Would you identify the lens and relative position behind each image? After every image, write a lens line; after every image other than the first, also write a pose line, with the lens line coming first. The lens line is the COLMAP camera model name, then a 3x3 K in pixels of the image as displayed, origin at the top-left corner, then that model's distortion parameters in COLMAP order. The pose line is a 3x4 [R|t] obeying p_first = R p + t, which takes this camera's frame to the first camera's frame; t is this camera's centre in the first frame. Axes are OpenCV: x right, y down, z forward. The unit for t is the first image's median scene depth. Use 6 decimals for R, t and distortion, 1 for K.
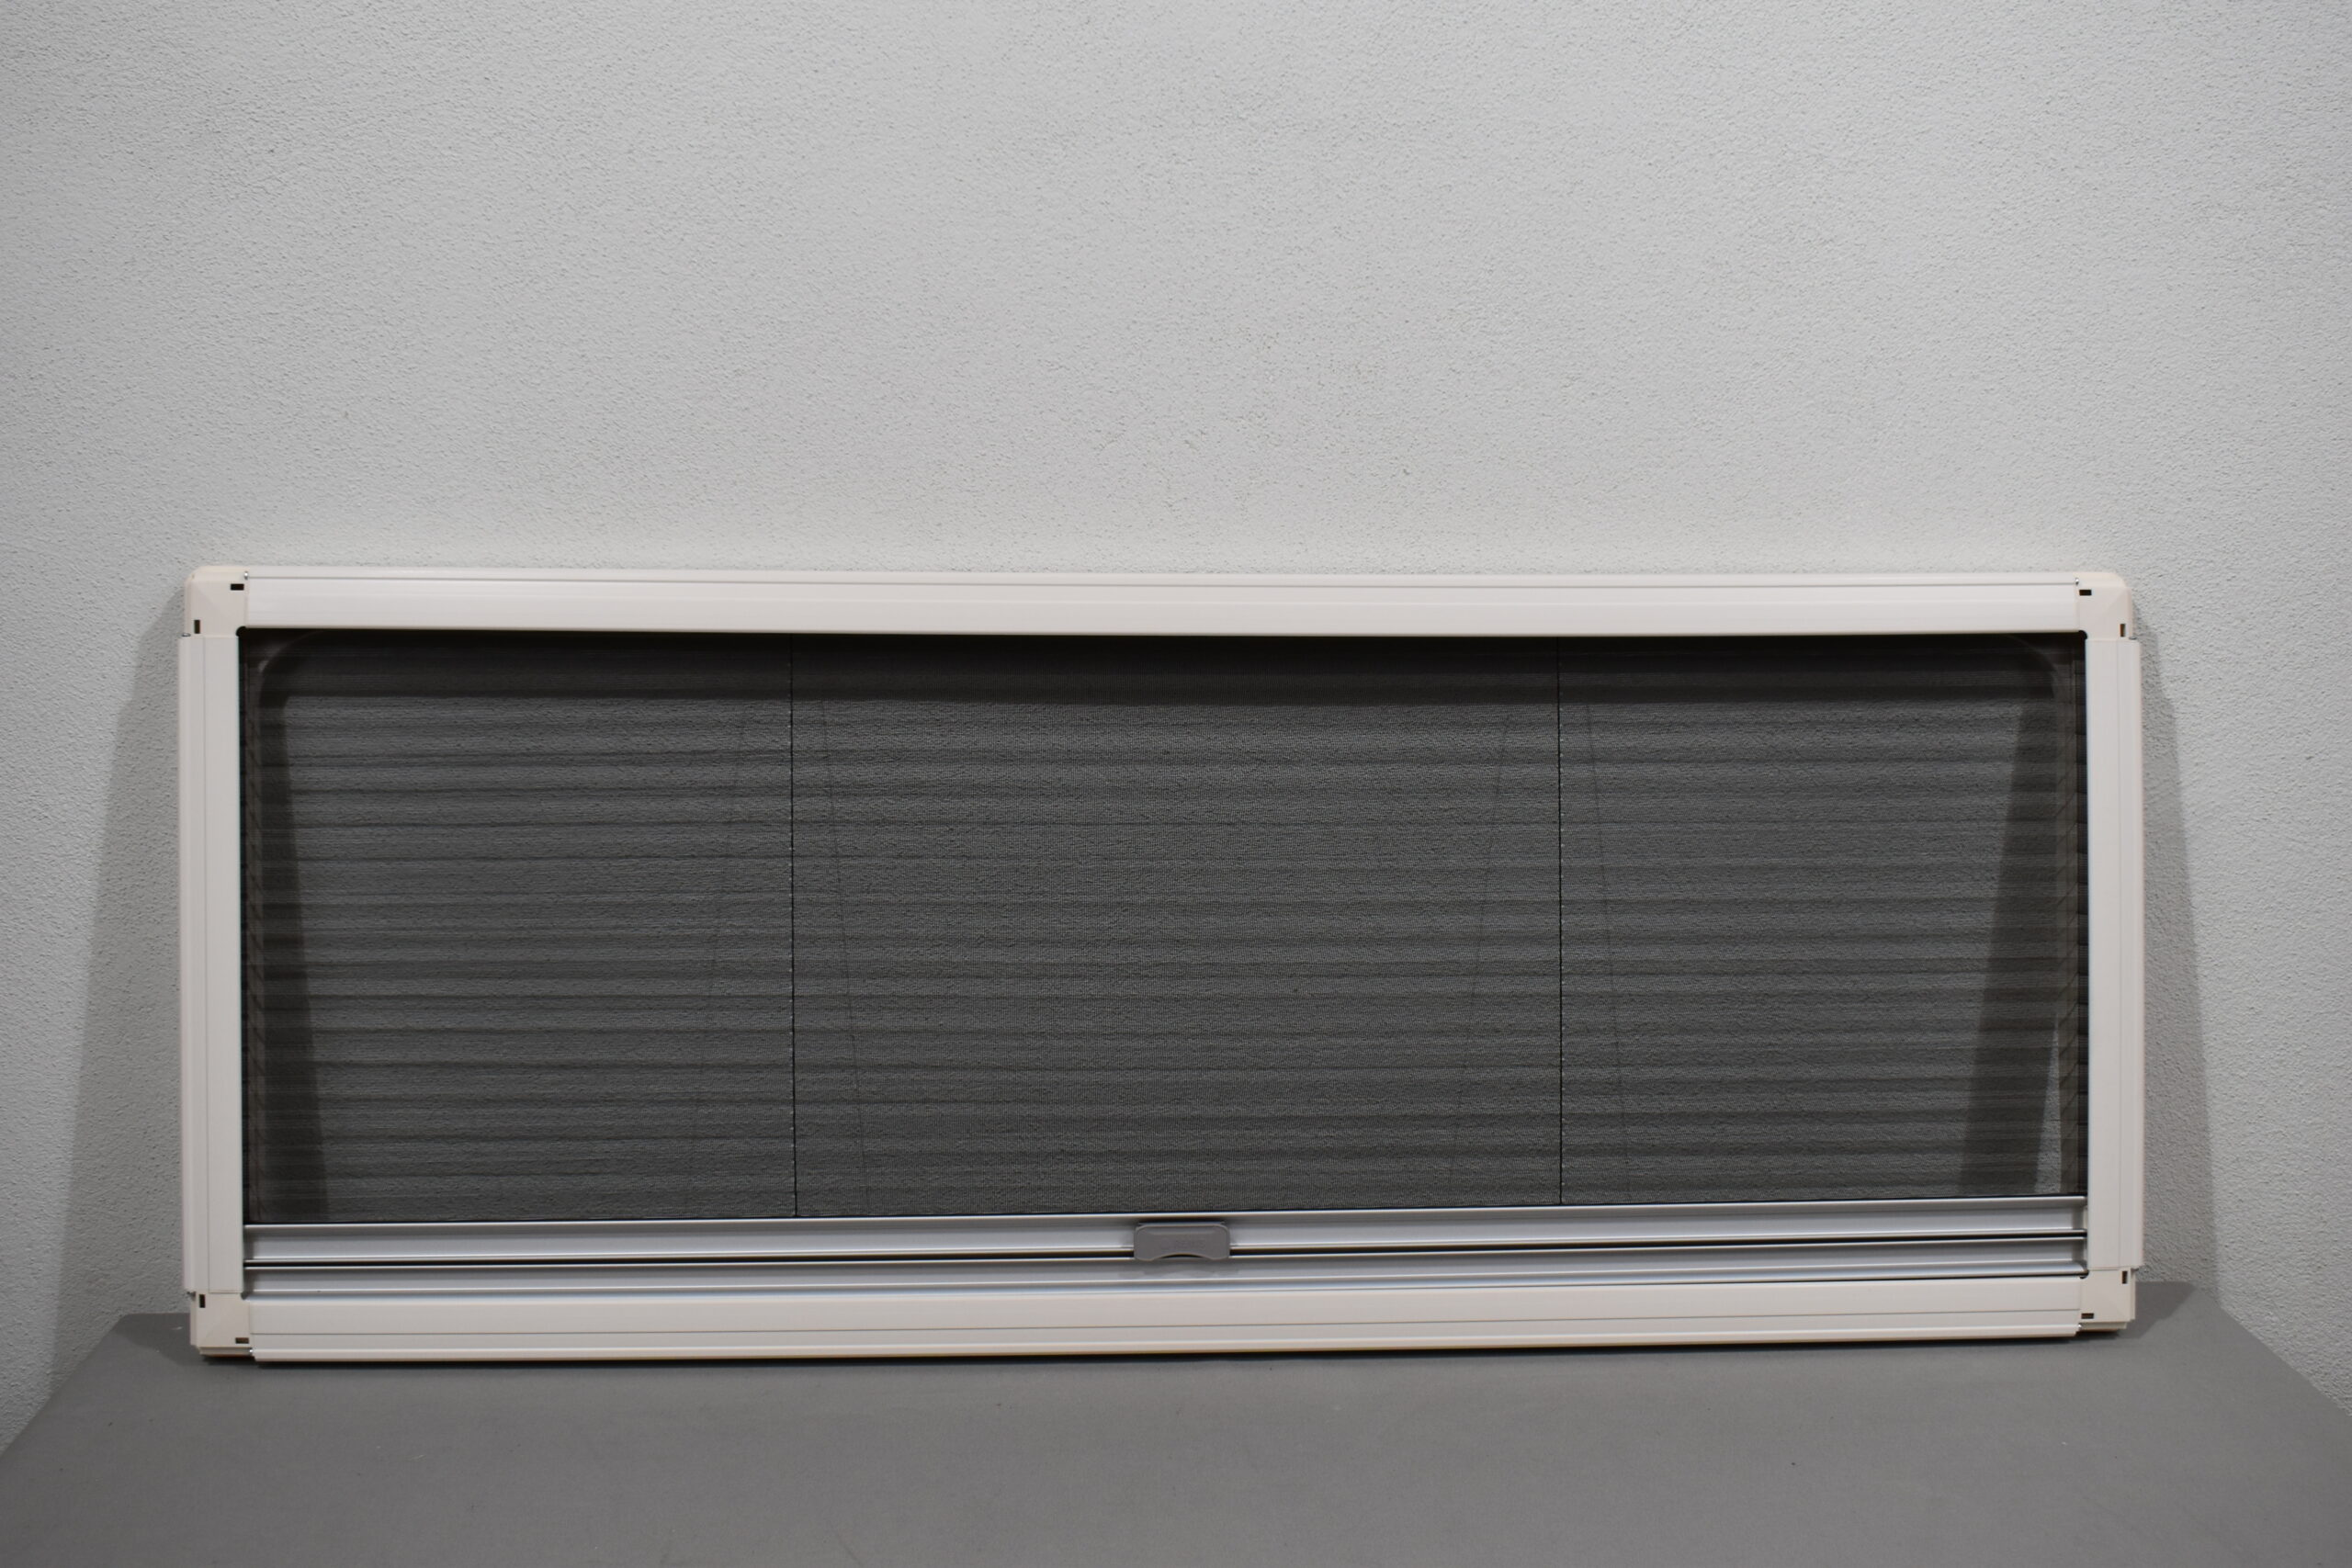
lens RADIAL K [[2526.0, 0, 1176.0], [0, 2526.0, 784.0], [0, 0, 1]] dist [-0.078700, 0.033164]
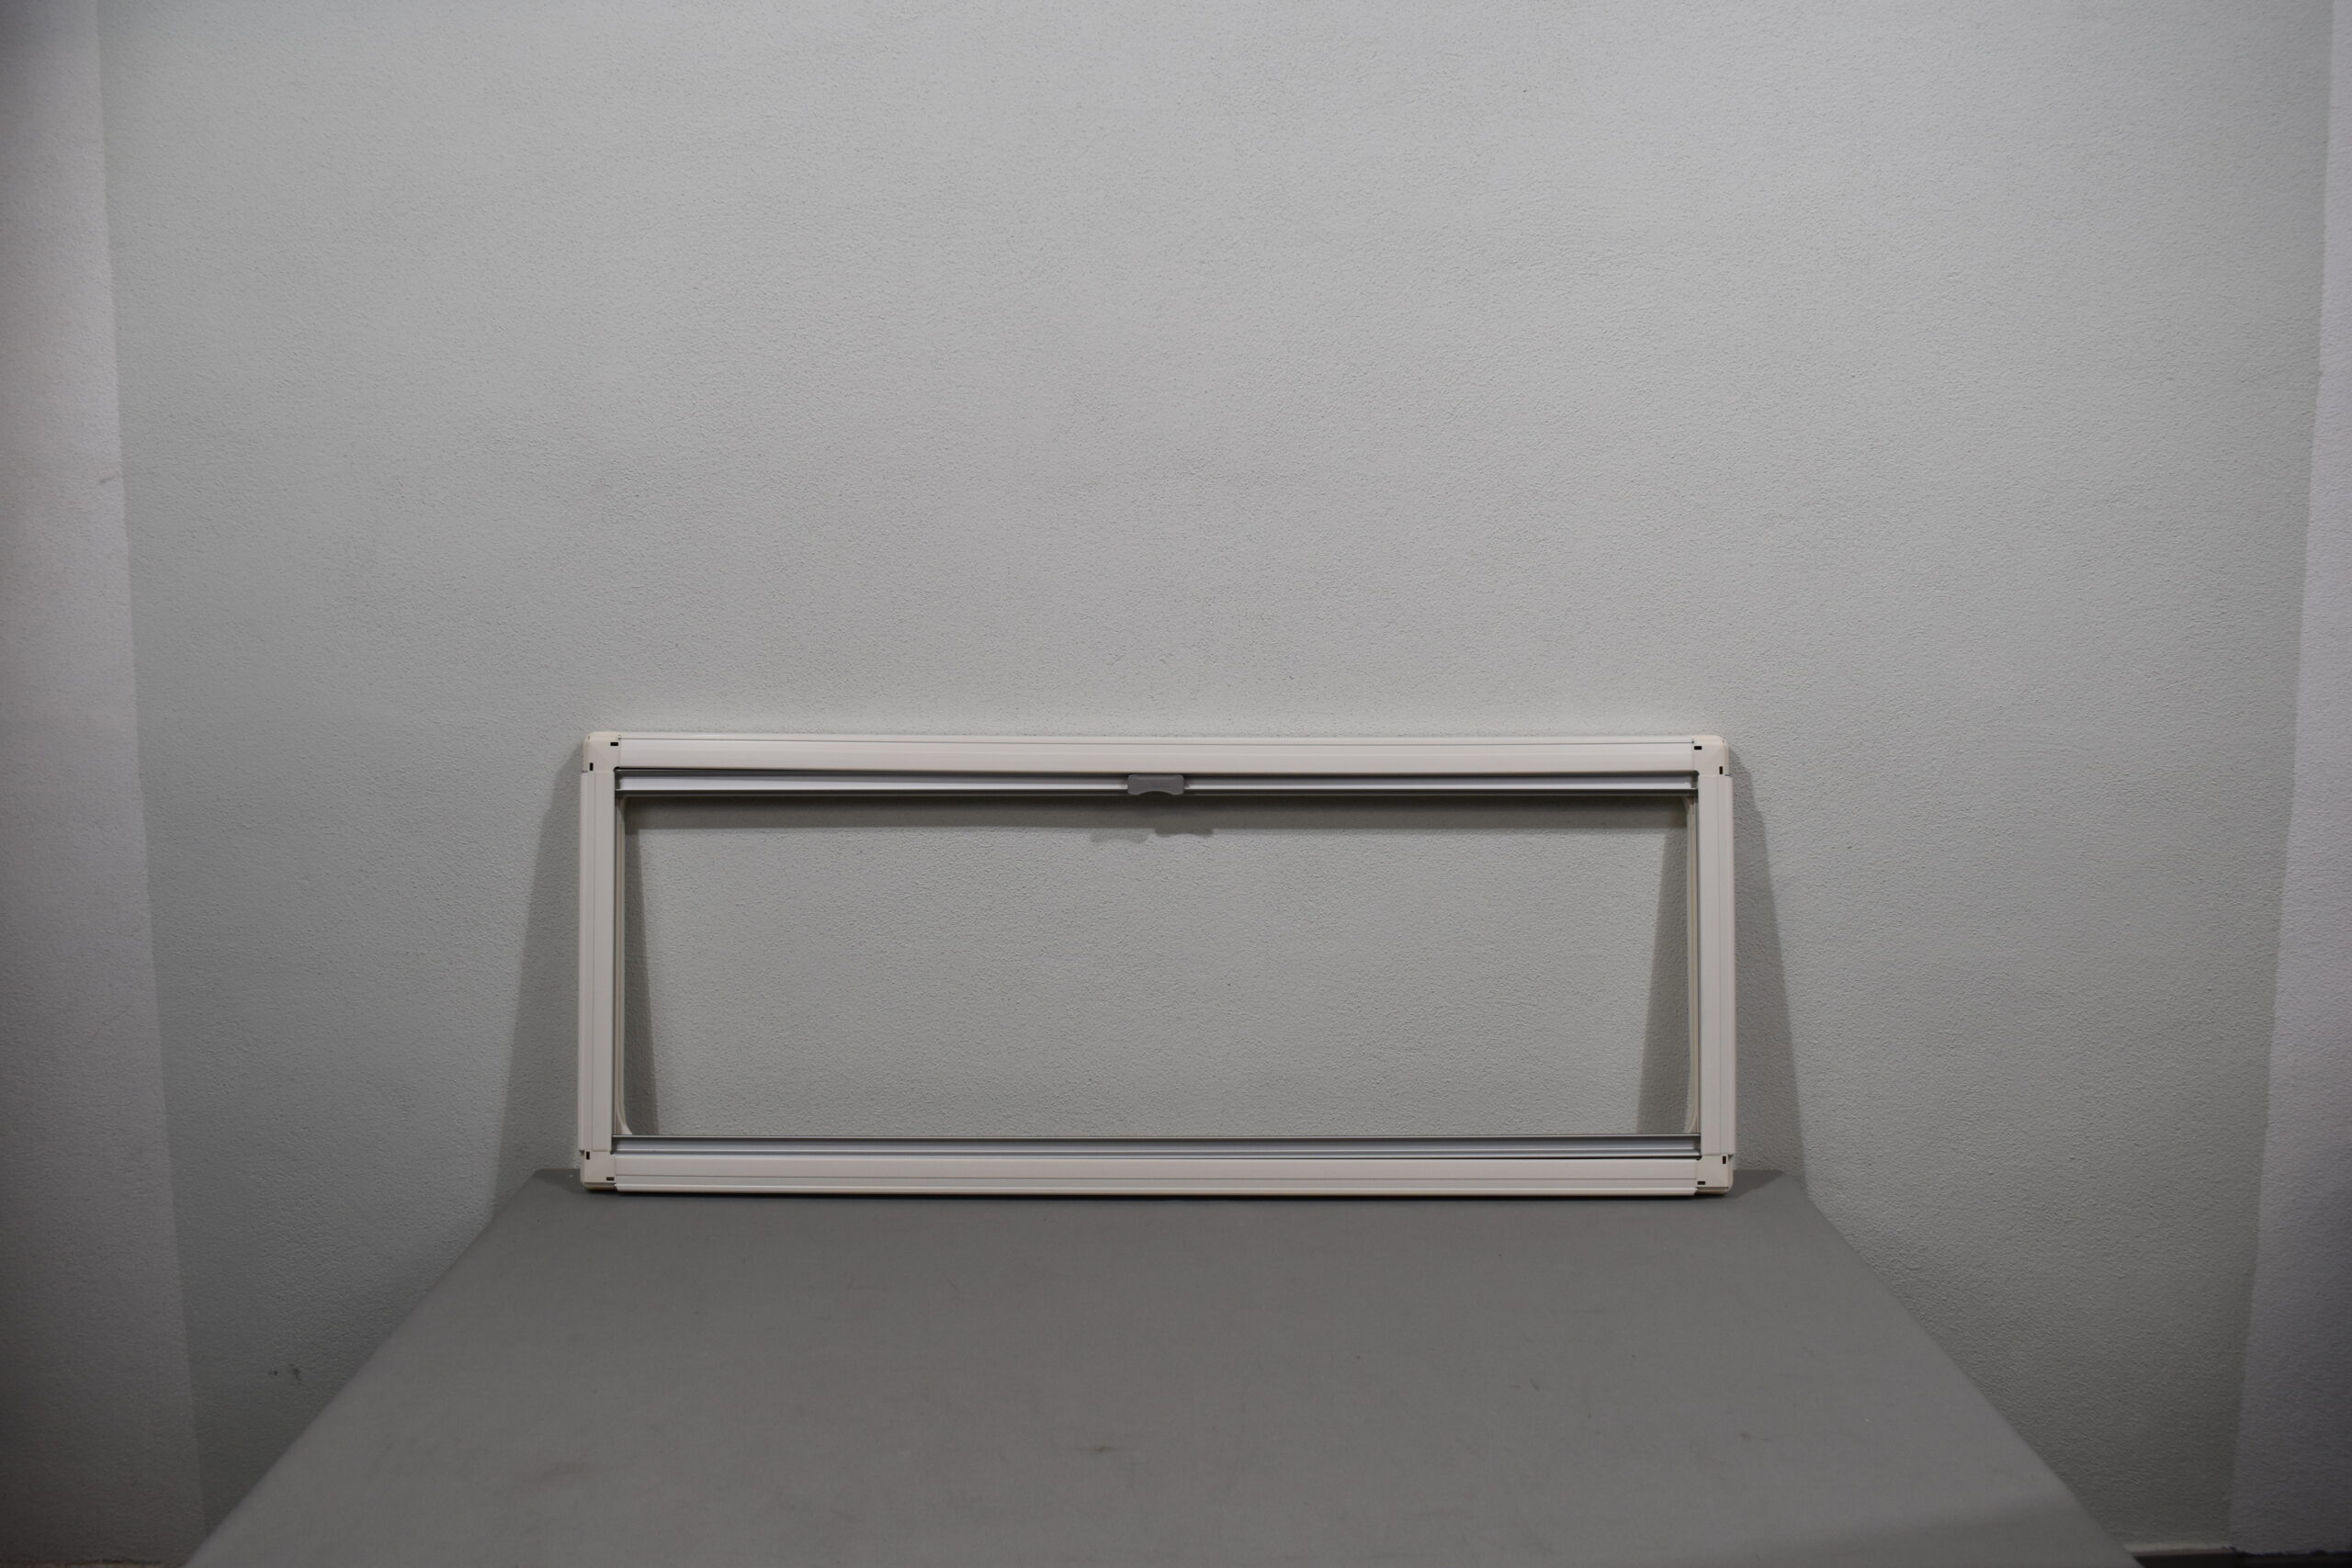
lens RADIAL K [[2121.5, 0, 1176.0], [0, 2121.5, 784.0], [0, 0, 1]] dist [-0.094102, 0.026086]
pose [[0.998545, 0.002387, -0.053871, 0.091779], [-0.004790, 0.998997, -0.044514, 0.012144], [0.053710, 0.044707, 0.997555, -0.429997]]
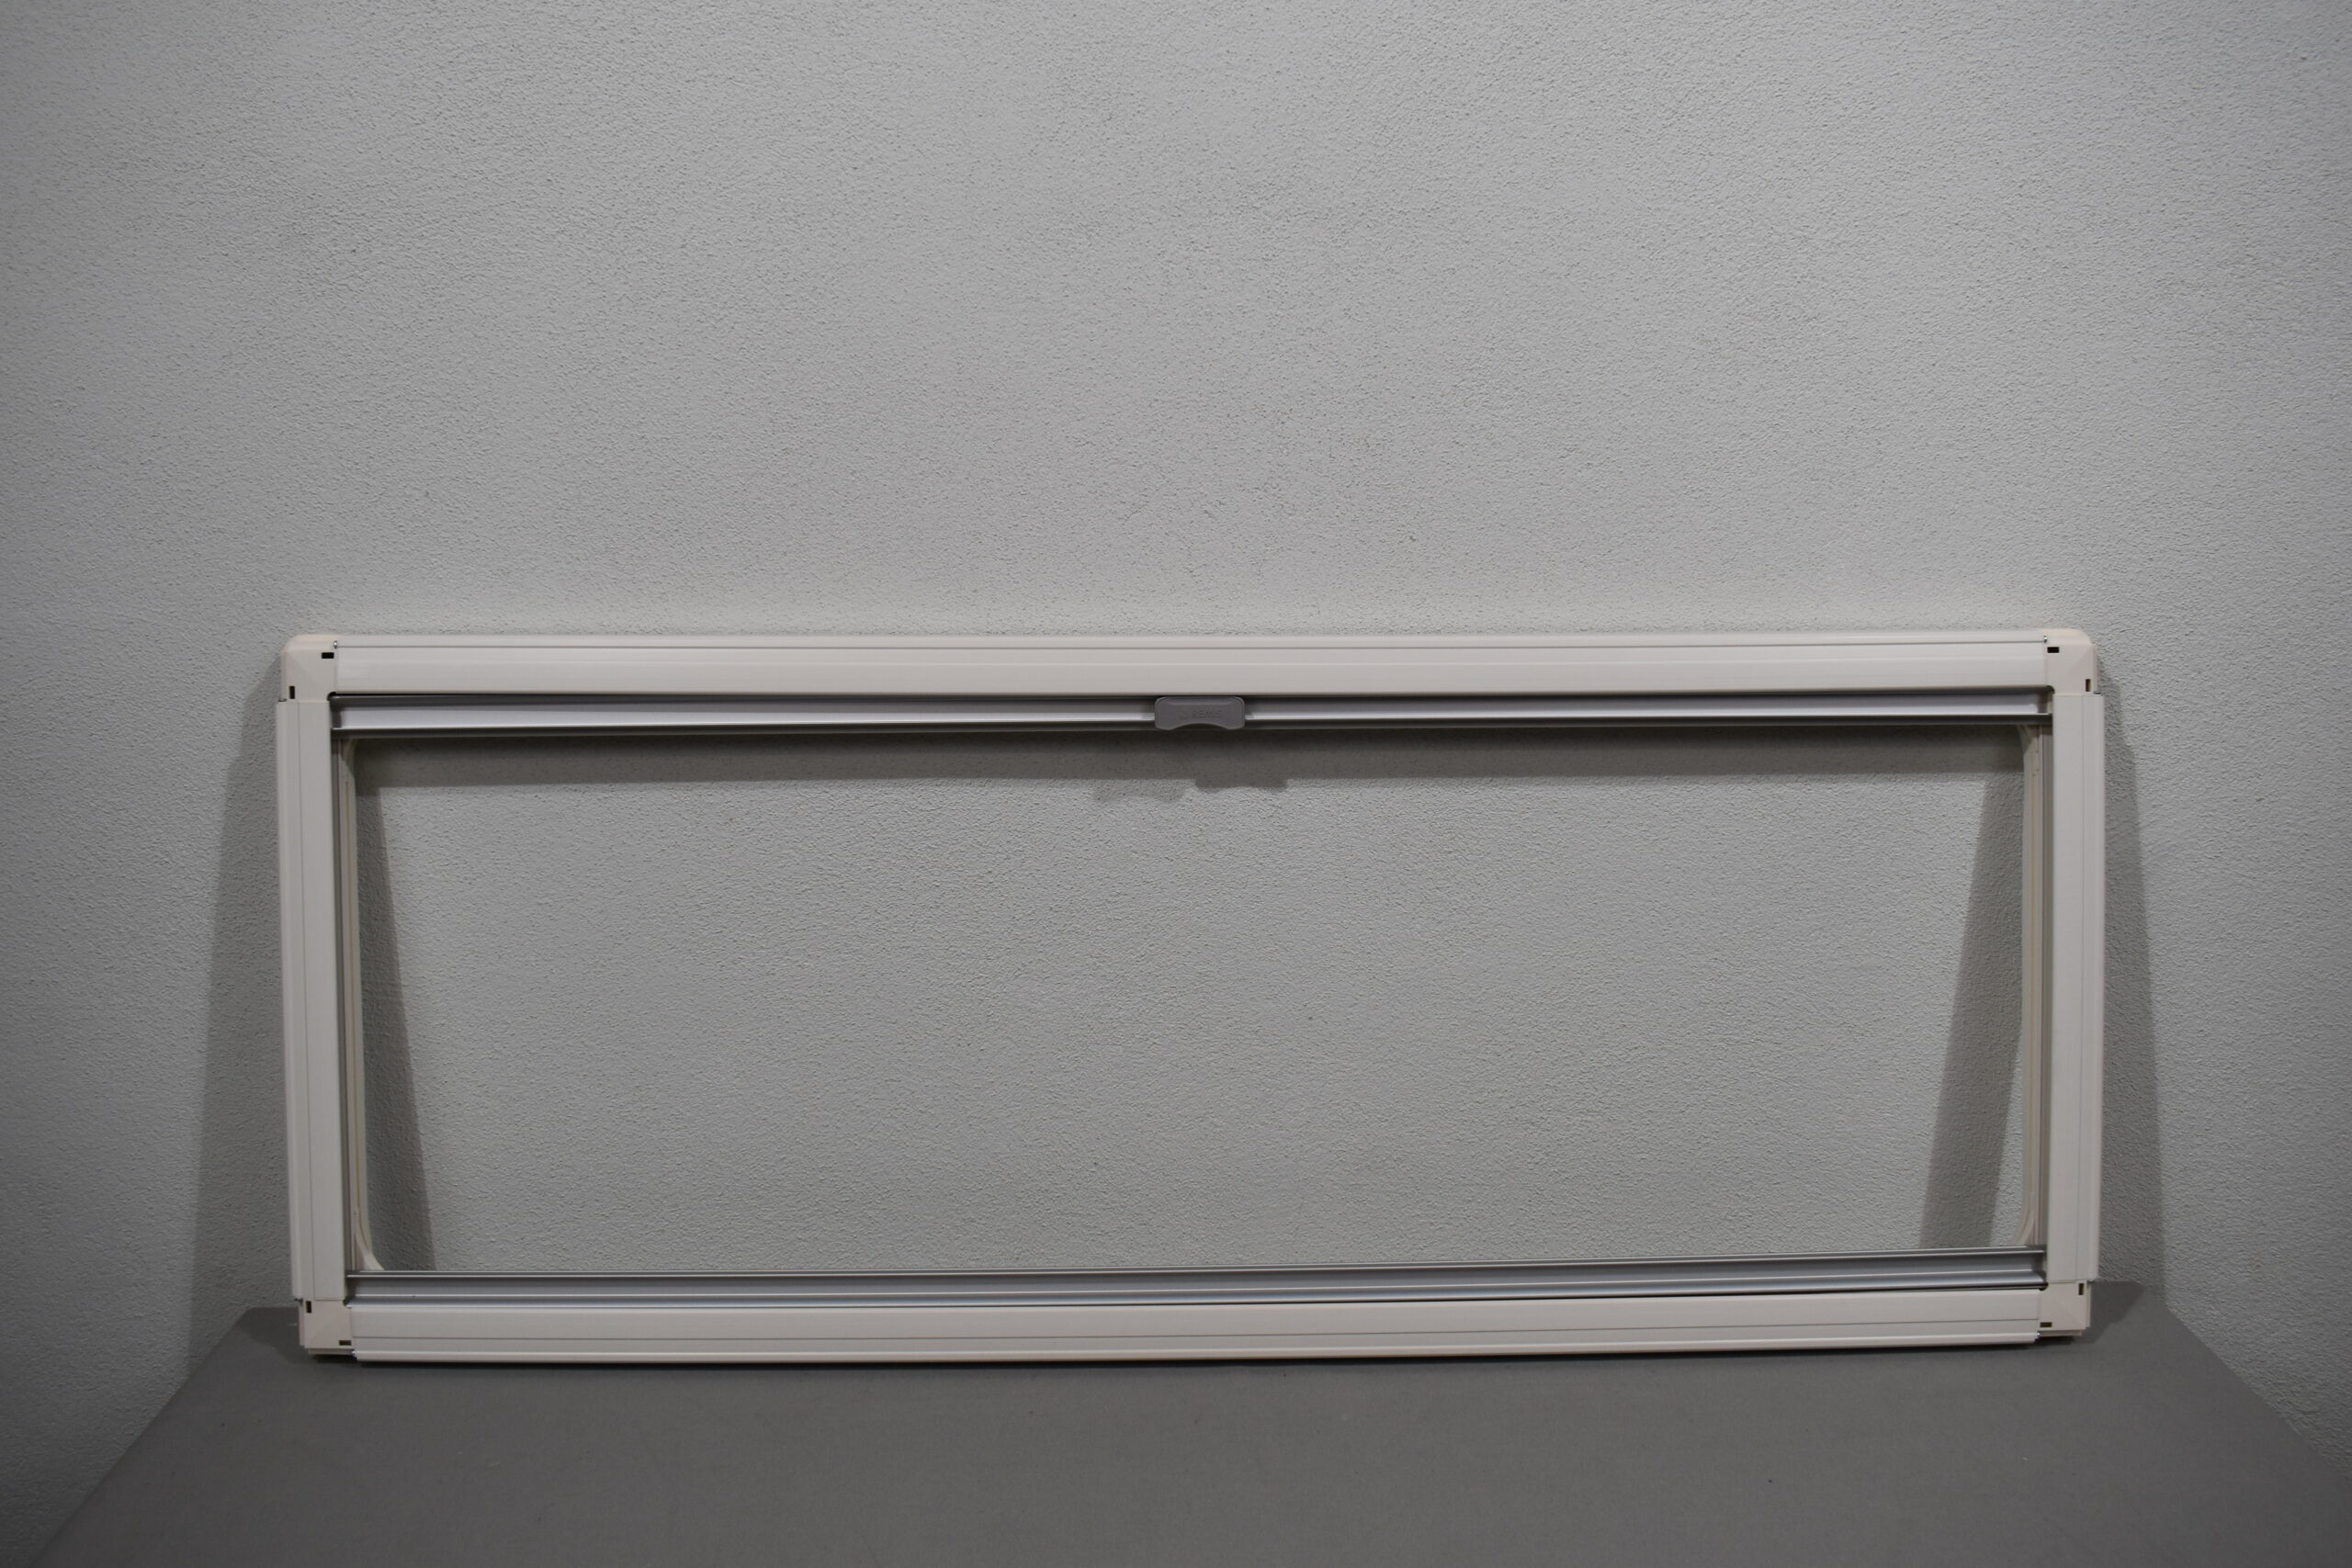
lens RADIAL K [[2121.5, 0, 1176.0], [0, 2121.5, 784.0], [0, 0, 1]] dist [-0.094102, 0.026086]
pose [[0.999401, -0.001377, -0.034584, 0.022451], [0.002450, 0.999516, 0.030998, -0.048569], [0.034525, -0.031065, 0.998921, 0.101486]]
